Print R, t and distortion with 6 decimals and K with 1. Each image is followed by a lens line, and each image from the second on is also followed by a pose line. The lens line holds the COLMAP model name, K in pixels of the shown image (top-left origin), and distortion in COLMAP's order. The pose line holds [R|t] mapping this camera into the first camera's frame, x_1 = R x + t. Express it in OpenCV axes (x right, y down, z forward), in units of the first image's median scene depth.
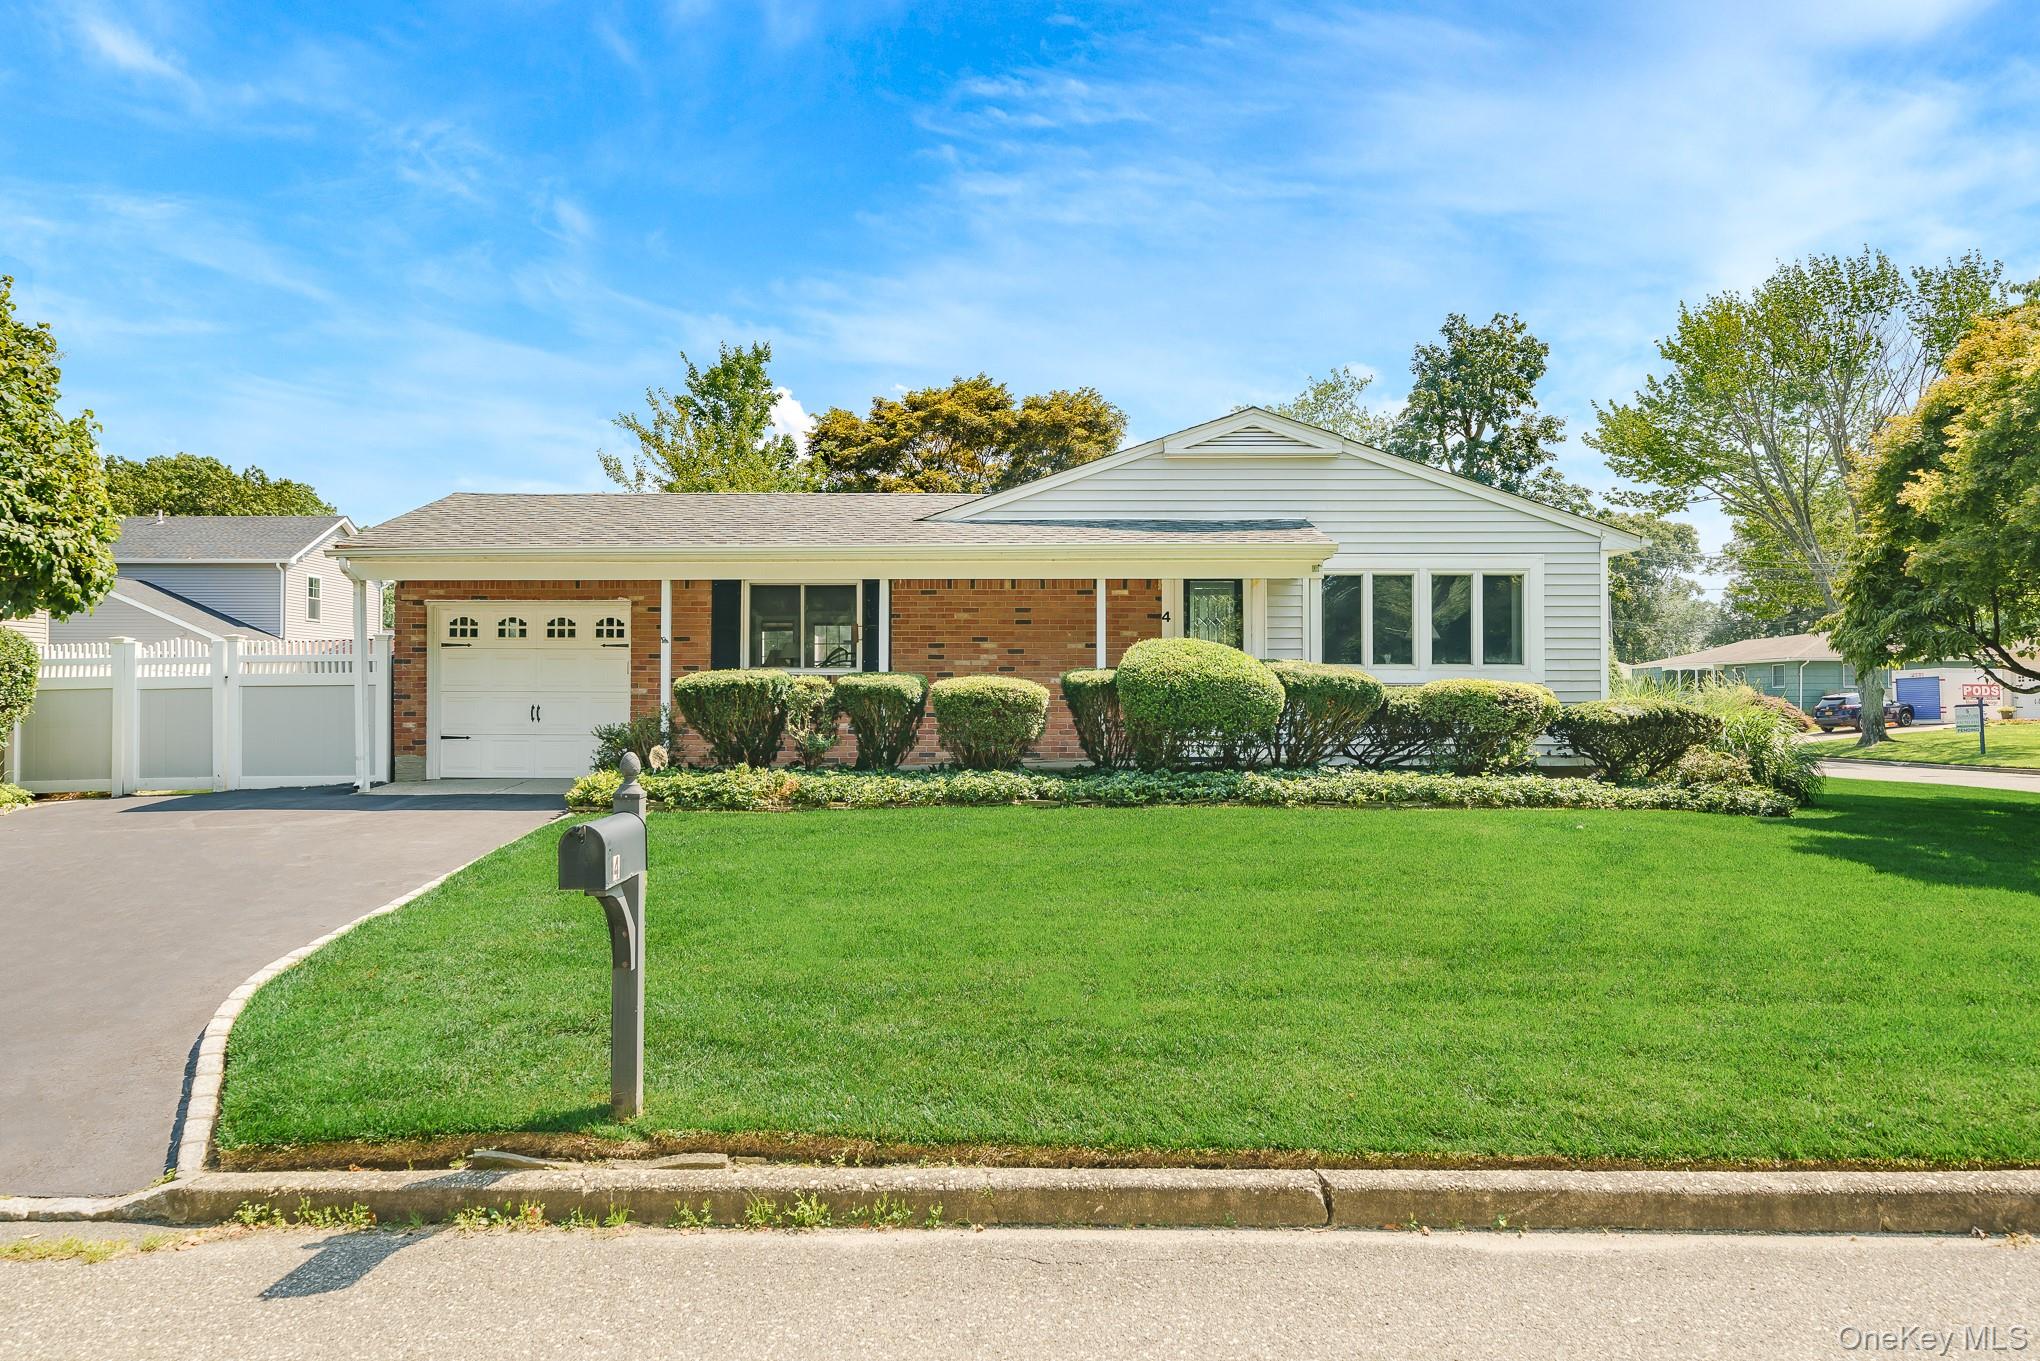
lens RADIAL K [[1399.9, 0, 1020.0], [0, 1399.9, 680.5], [0, 0, 1]] dist [0.010540, 0.003792]
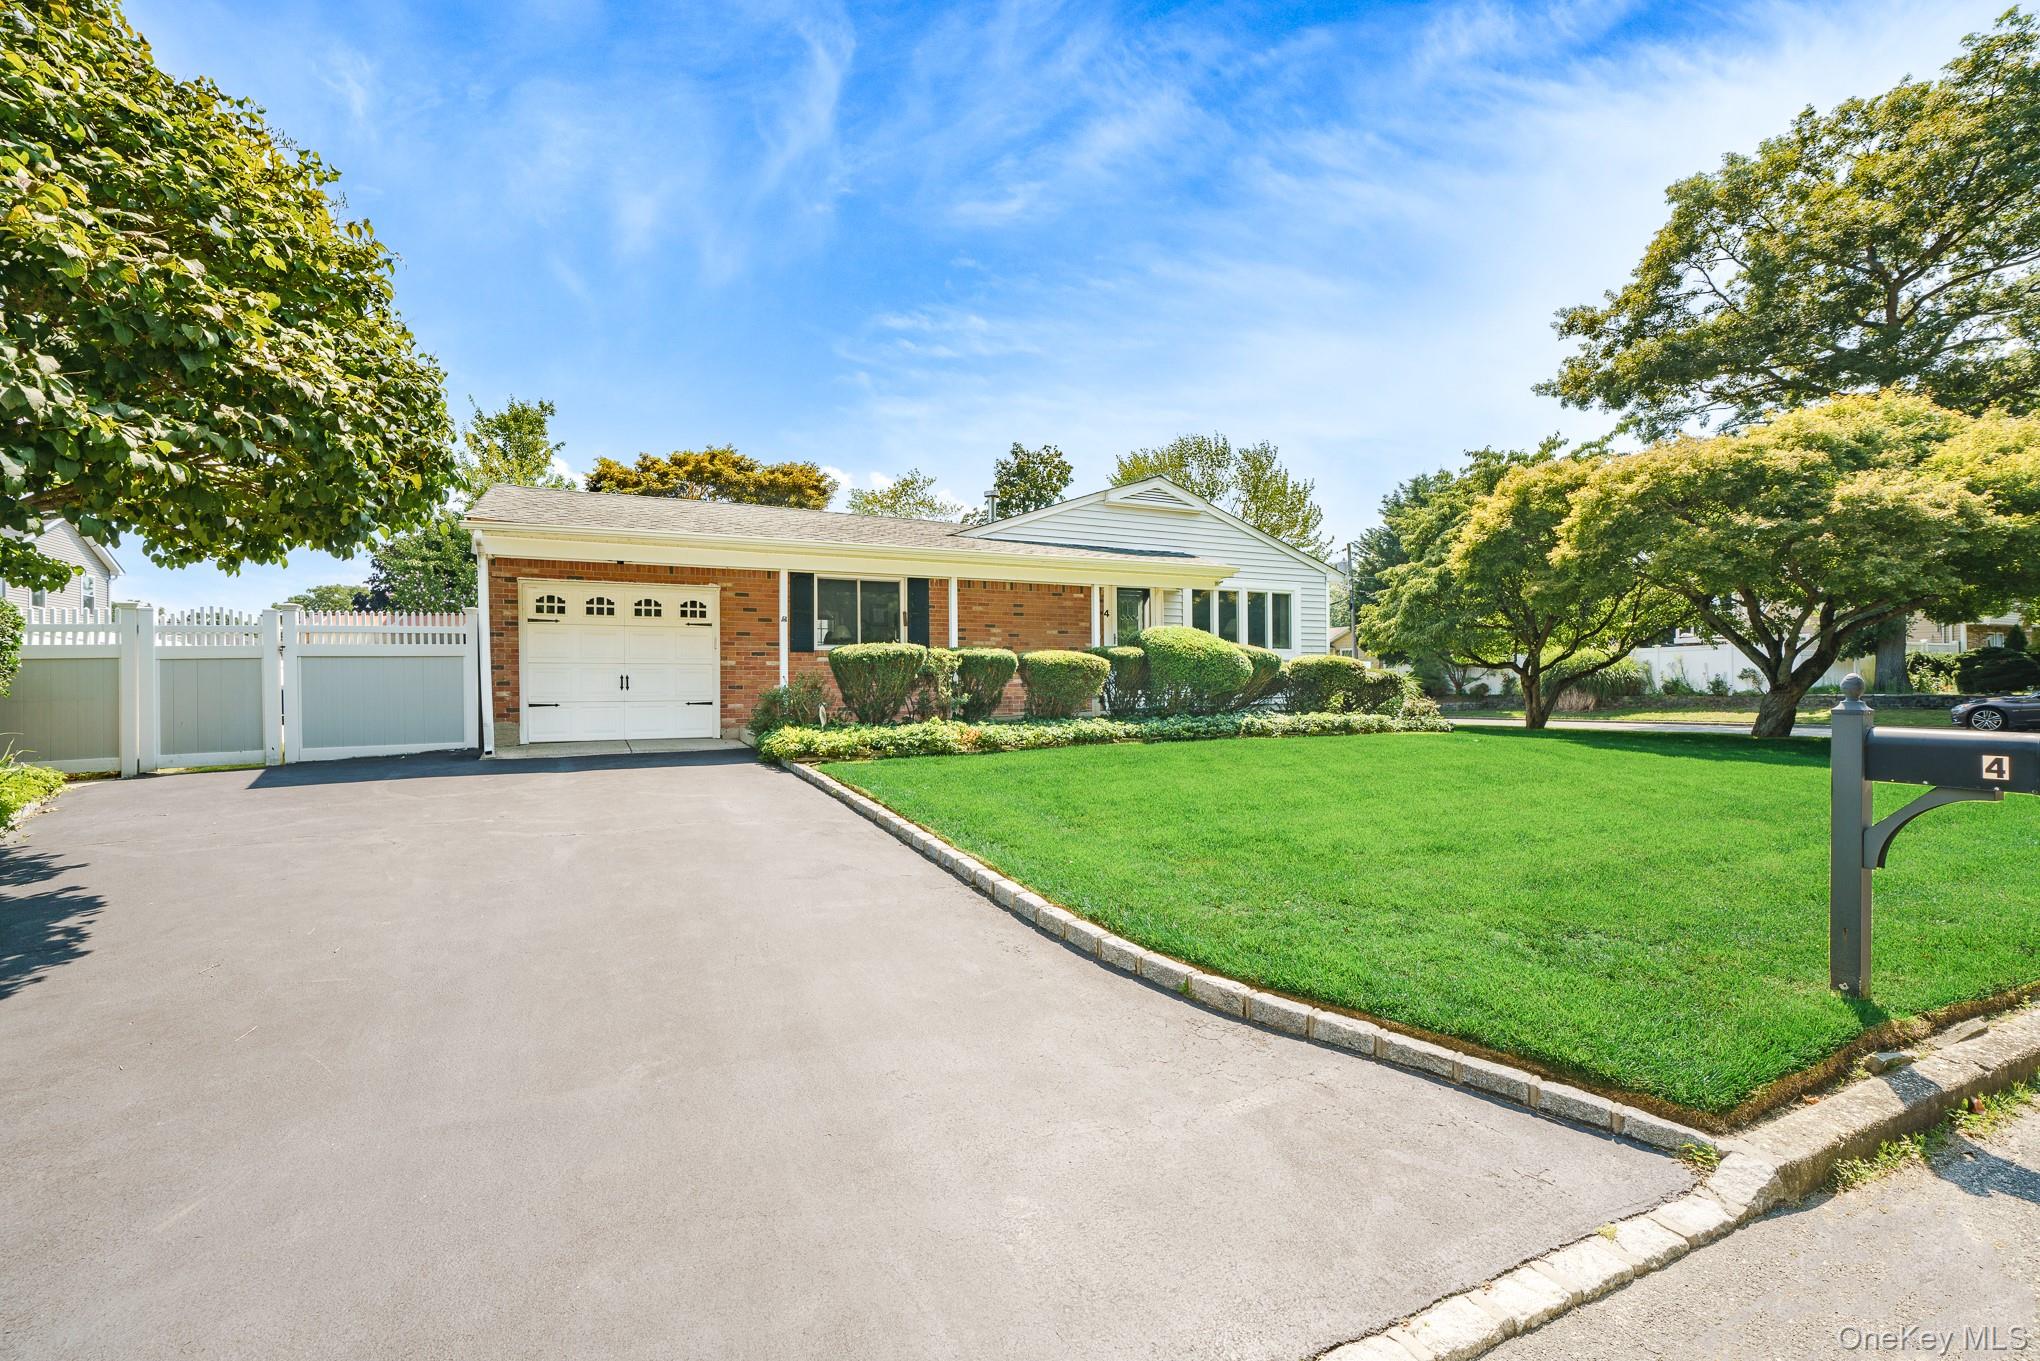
lens RADIAL K [[880.8, 0, 1020.0], [0, 880.8, 680.5], [0, 0, 1]] dist [0.008395, 0.000175]
pose [[0.891475, -0.005130, 0.453042, -0.388602], [0.001816, 0.999968, 0.007750, 0.016990], [-0.453067, -0.006087, 0.891456, 0.221840]]
